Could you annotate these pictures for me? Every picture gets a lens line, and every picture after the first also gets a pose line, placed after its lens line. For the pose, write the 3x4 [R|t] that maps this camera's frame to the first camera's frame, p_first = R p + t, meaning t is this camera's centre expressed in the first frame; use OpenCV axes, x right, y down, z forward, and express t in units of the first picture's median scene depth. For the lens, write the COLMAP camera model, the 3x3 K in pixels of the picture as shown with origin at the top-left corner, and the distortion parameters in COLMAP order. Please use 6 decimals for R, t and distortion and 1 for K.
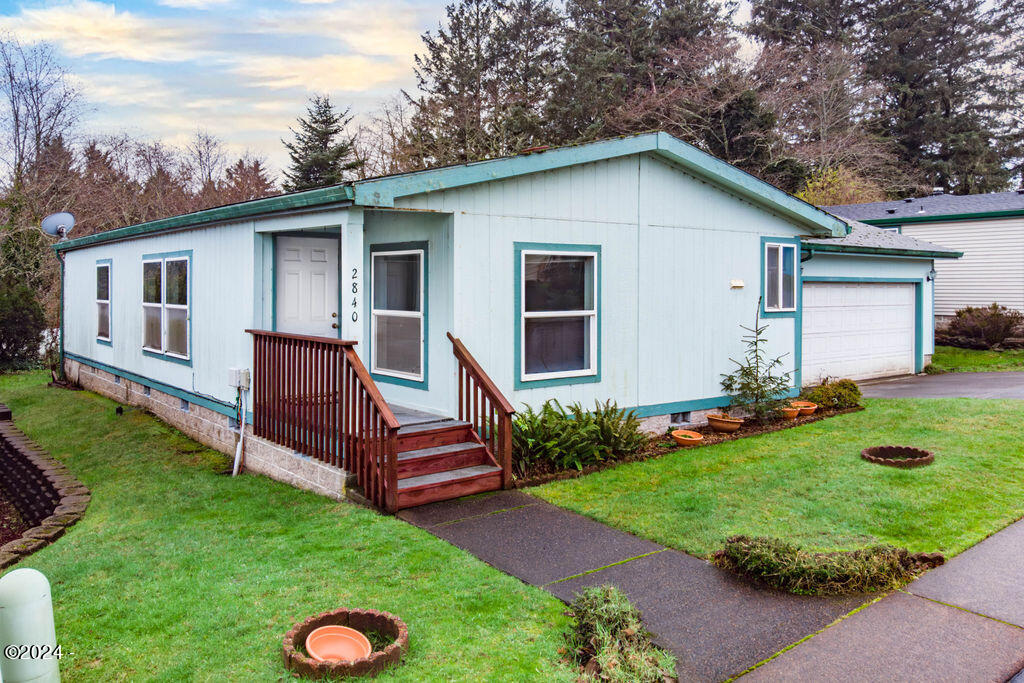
lens RADIAL K [[808.7, 0, 506.5], [0, 808.7, 288.6], [0, 0, 1]] dist [0.004213, 0.000858]
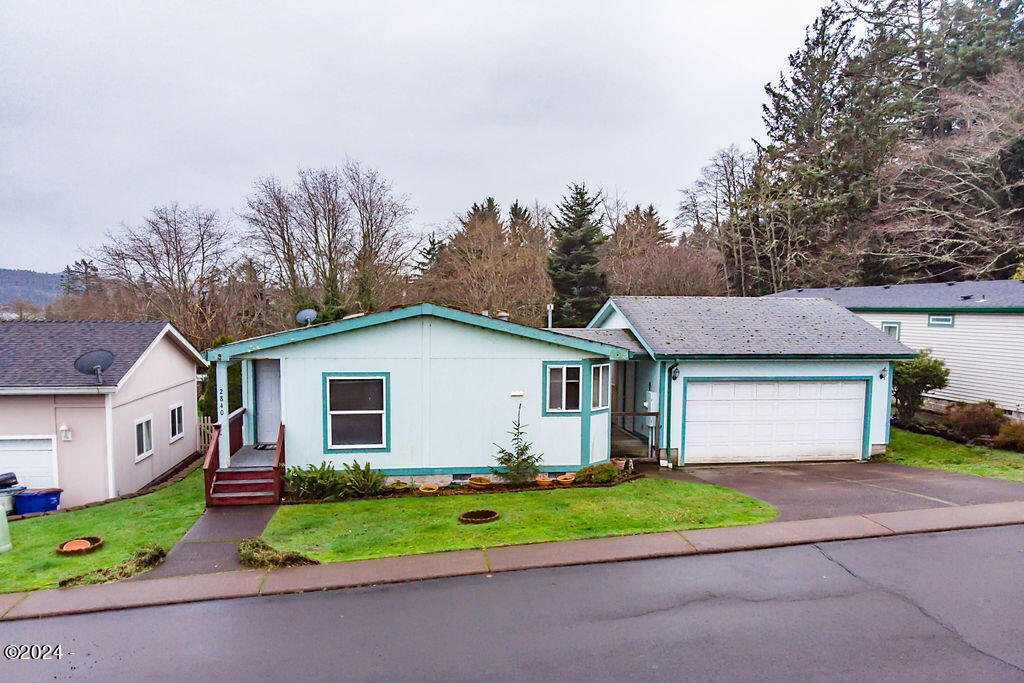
lens RADIAL K [[724.1, 0, 510.1], [0, 724.1, 377.9], [0, 0, 1]] dist [-0.000668, -0.001654]
pose [[0.884988, 0.046406, -0.463295, 0.848521], [-0.009589, 0.996626, 0.081509, -0.136328], [0.465515, -0.067692, 0.882447, -0.177069]]
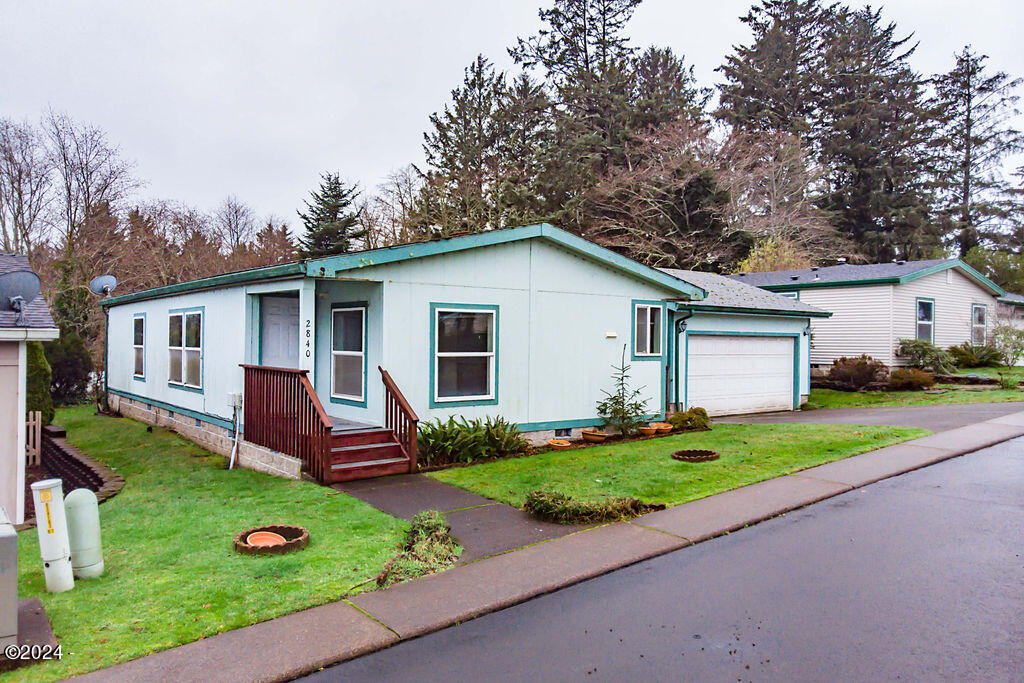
lens RADIAL K [[729.9, 0, 512.0], [0, 729.9, 341.5], [0, 0, 1]] dist [0.002815, -0.000721]
pose [[0.999965, 0.007210, 0.004162, 0.109815], [-0.007203, 0.999972, -0.001771, 0.008333], [-0.004175, 0.001741, 0.999990, -0.197003]]
